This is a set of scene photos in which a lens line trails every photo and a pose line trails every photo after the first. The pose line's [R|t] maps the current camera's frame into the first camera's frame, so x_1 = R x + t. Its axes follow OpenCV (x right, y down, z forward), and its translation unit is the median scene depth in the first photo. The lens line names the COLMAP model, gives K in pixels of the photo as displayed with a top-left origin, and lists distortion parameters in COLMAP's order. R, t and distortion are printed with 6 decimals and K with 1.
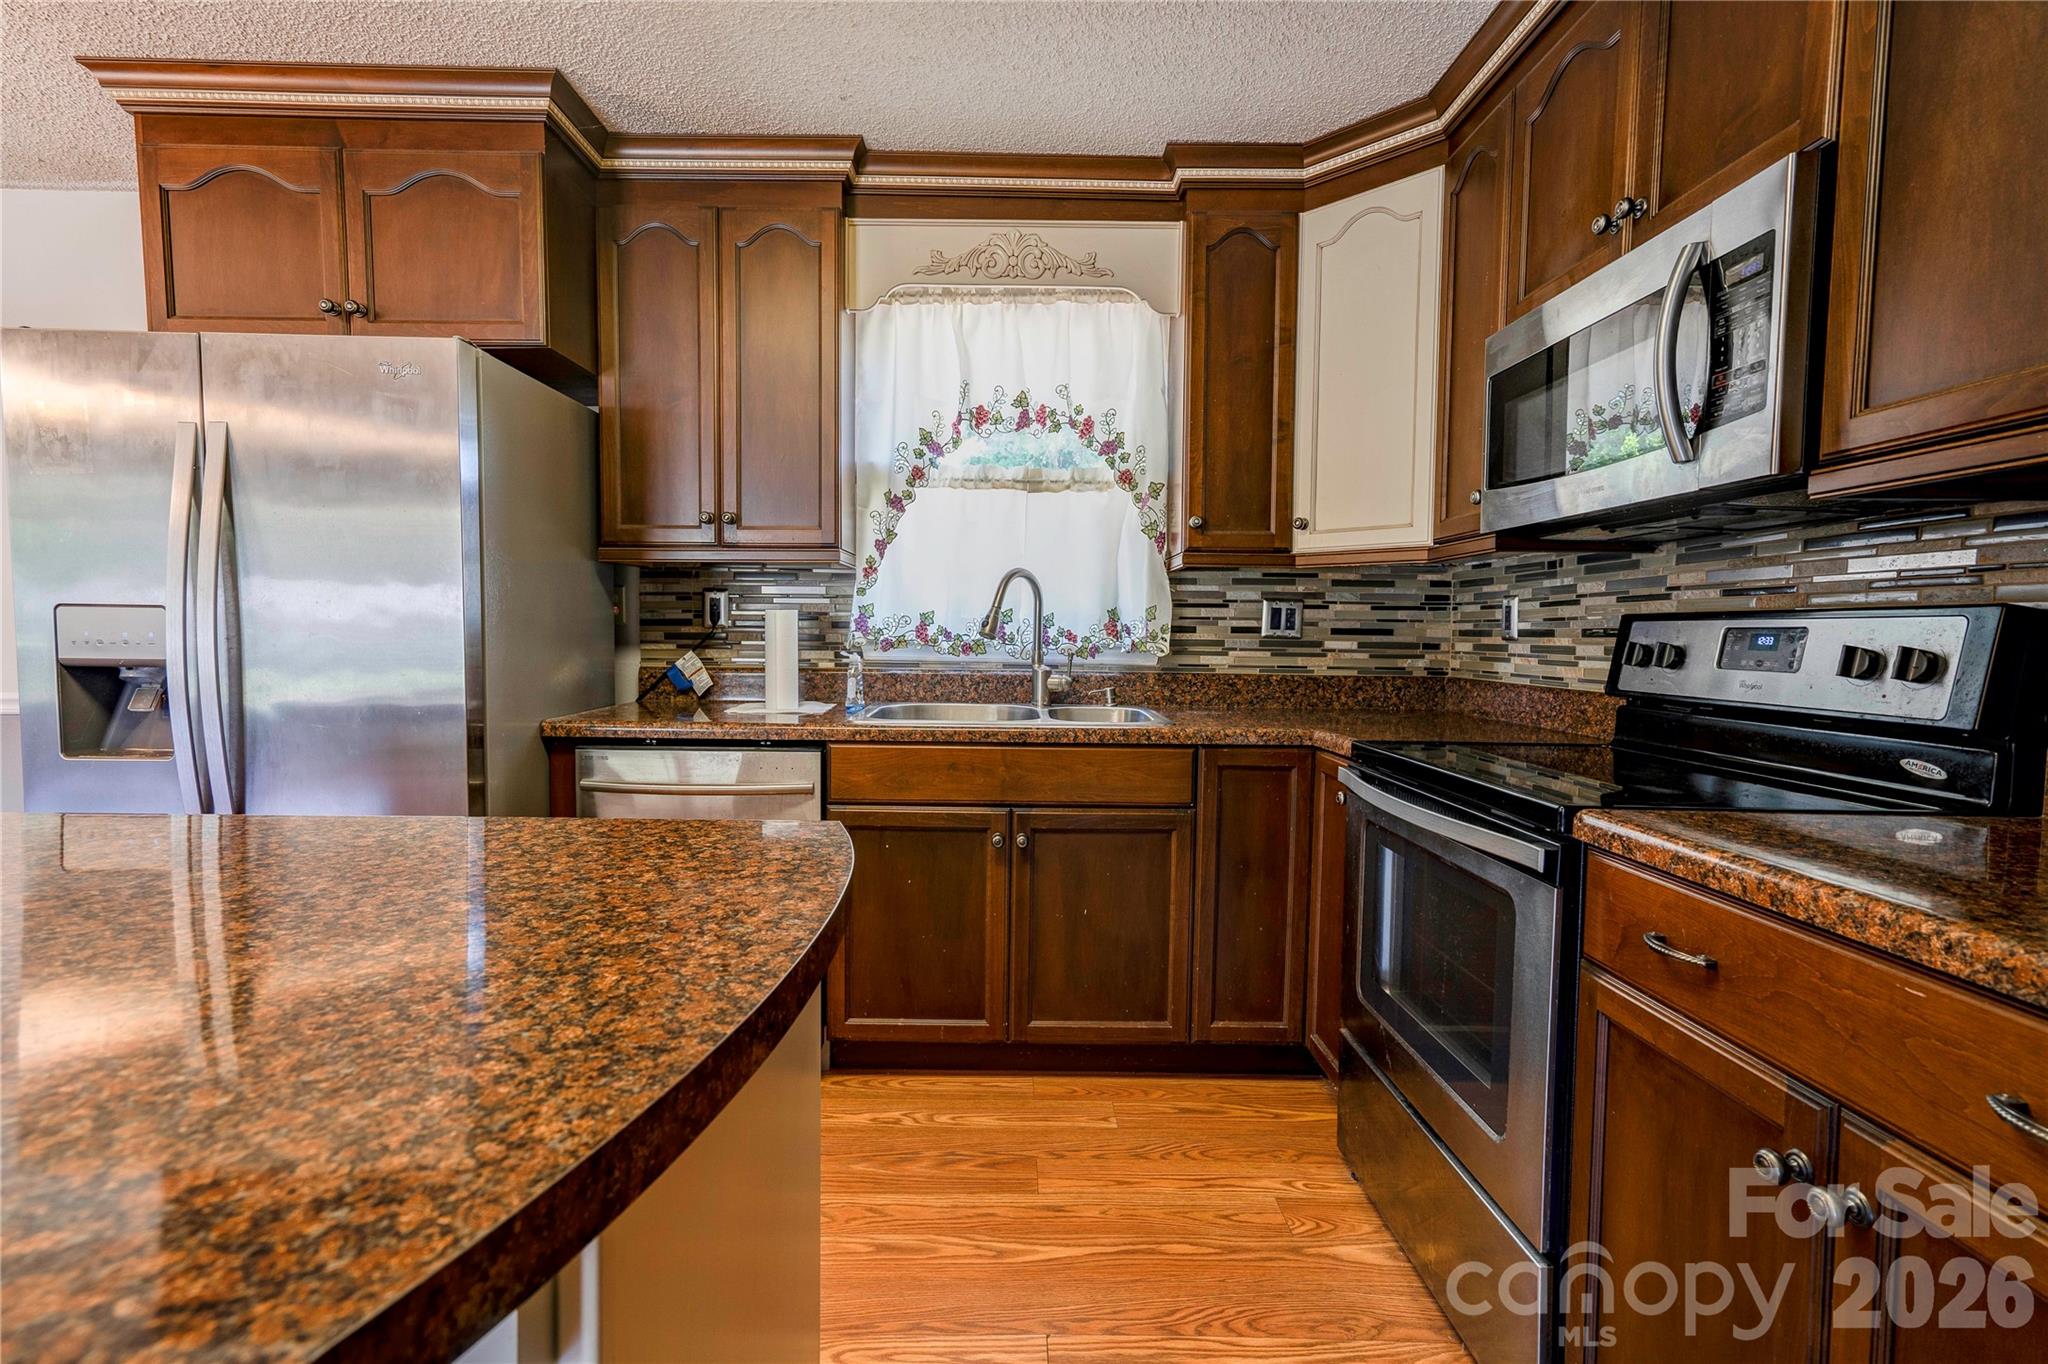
lens RADIAL K [[940.2, 0, 1020.0], [0, 940.2, 683.9], [0, 0, 1]] dist [-0.004464, 0.010992]
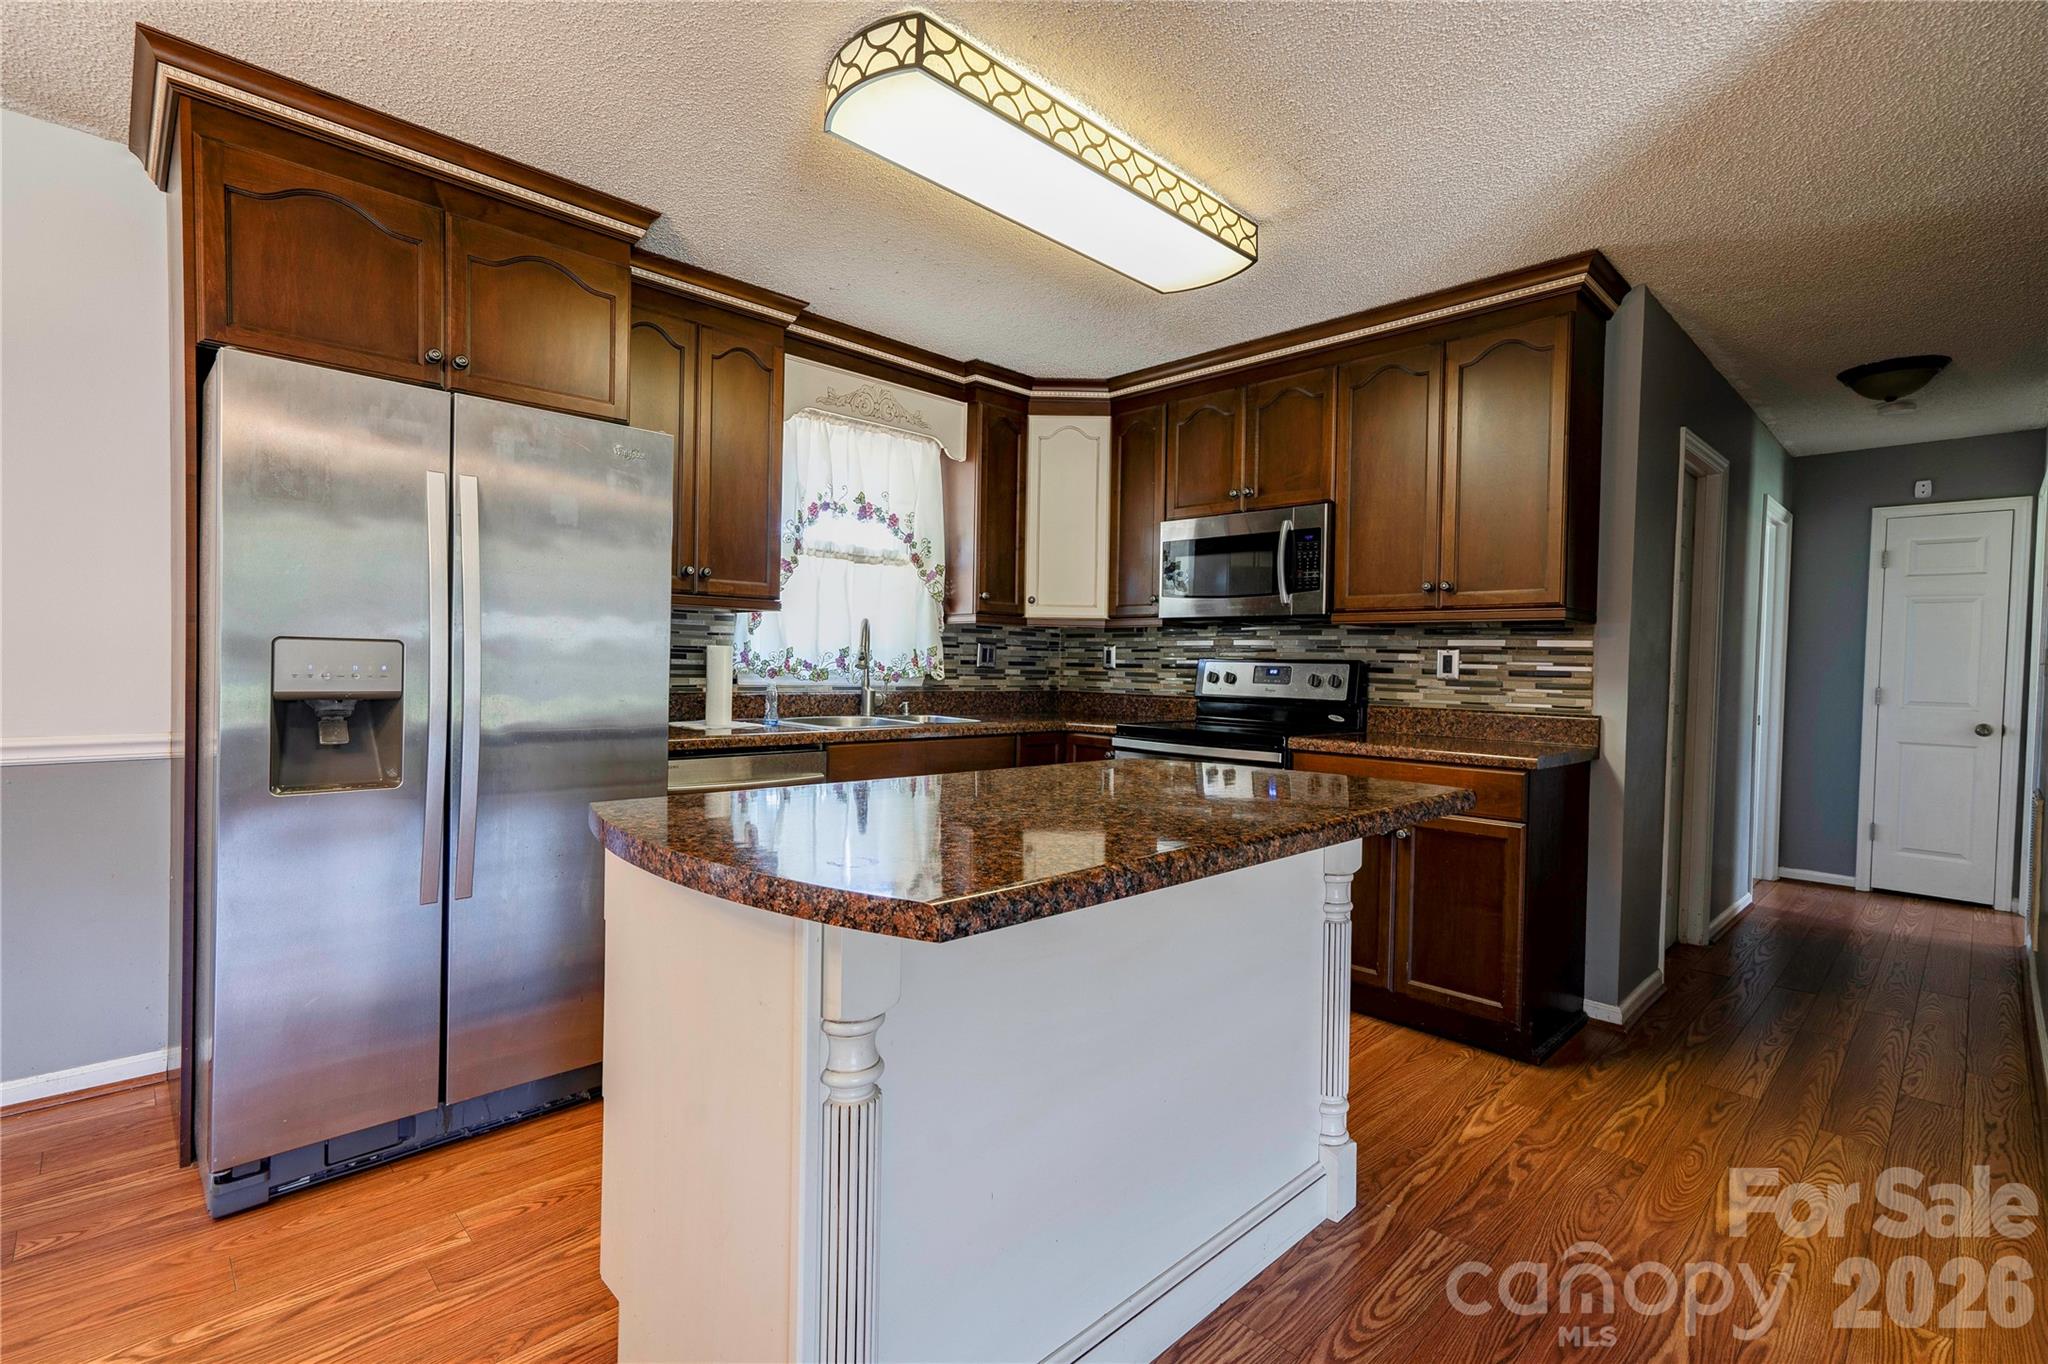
lens RADIAL K [[940.2, 0, 1022.8], [0, 940.2, 685.1], [0, 0, 1]] dist [-0.004464, 0.010992]
pose [[0.709432, -0.013287, 0.704648, -0.879628], [0.027754, 0.999573, -0.009094, -0.004290], [-0.704227, 0.026008, 0.709498, -0.169021]]
